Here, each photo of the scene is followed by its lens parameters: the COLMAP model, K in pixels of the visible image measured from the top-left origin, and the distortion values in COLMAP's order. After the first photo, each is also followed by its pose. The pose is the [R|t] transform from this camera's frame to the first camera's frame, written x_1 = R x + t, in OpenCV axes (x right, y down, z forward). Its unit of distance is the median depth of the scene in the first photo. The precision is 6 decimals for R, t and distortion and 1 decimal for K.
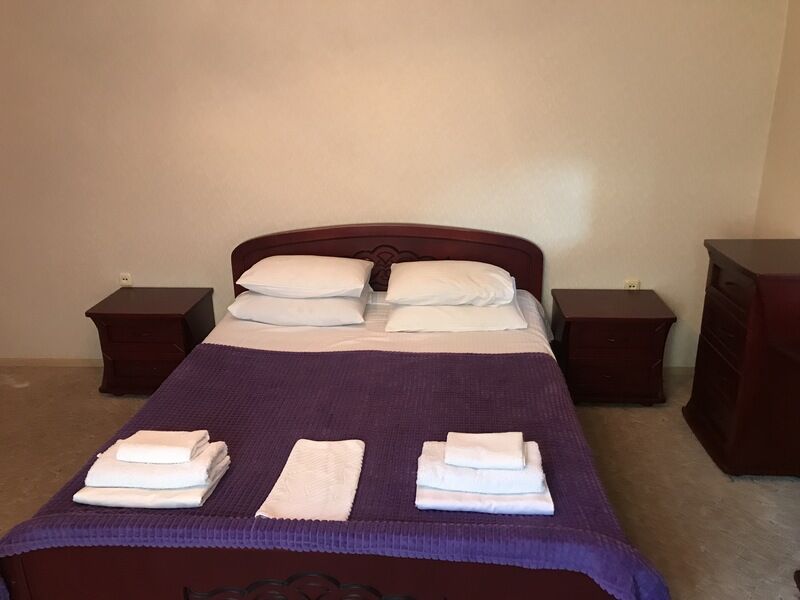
lens RADIAL K [[664.4, 0, 396.1], [0, 664.4, 301.0], [0, 0, 1]] dist [0.039981, -0.033926]
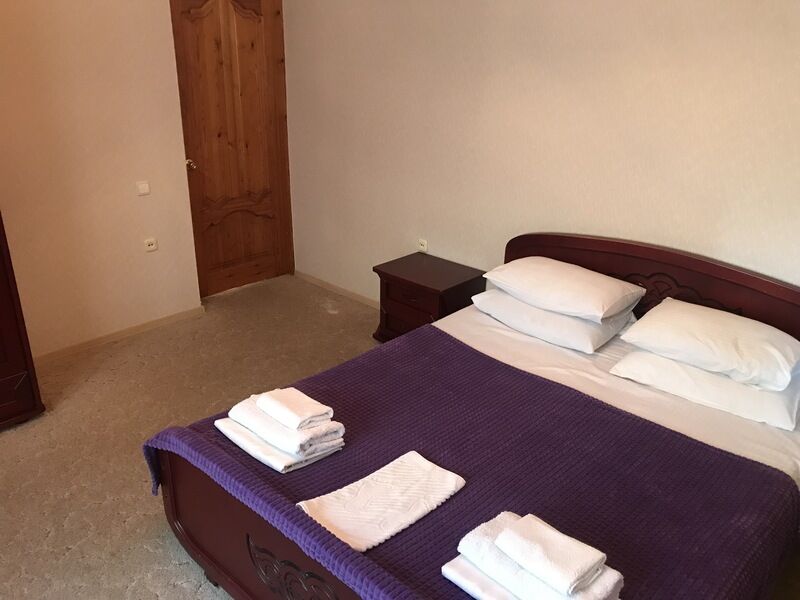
lens RADIAL K [[664.4, 0, 396.7], [0, 664.4, 297.1], [0, 0, 1]] dist [0.039981, -0.033926]
pose [[0.762872, 0.267292, -0.588711, 0.254331], [-0.232344, 0.963054, 0.136175, -0.100995], [0.603359, 0.032900, 0.796791, 0.128662]]
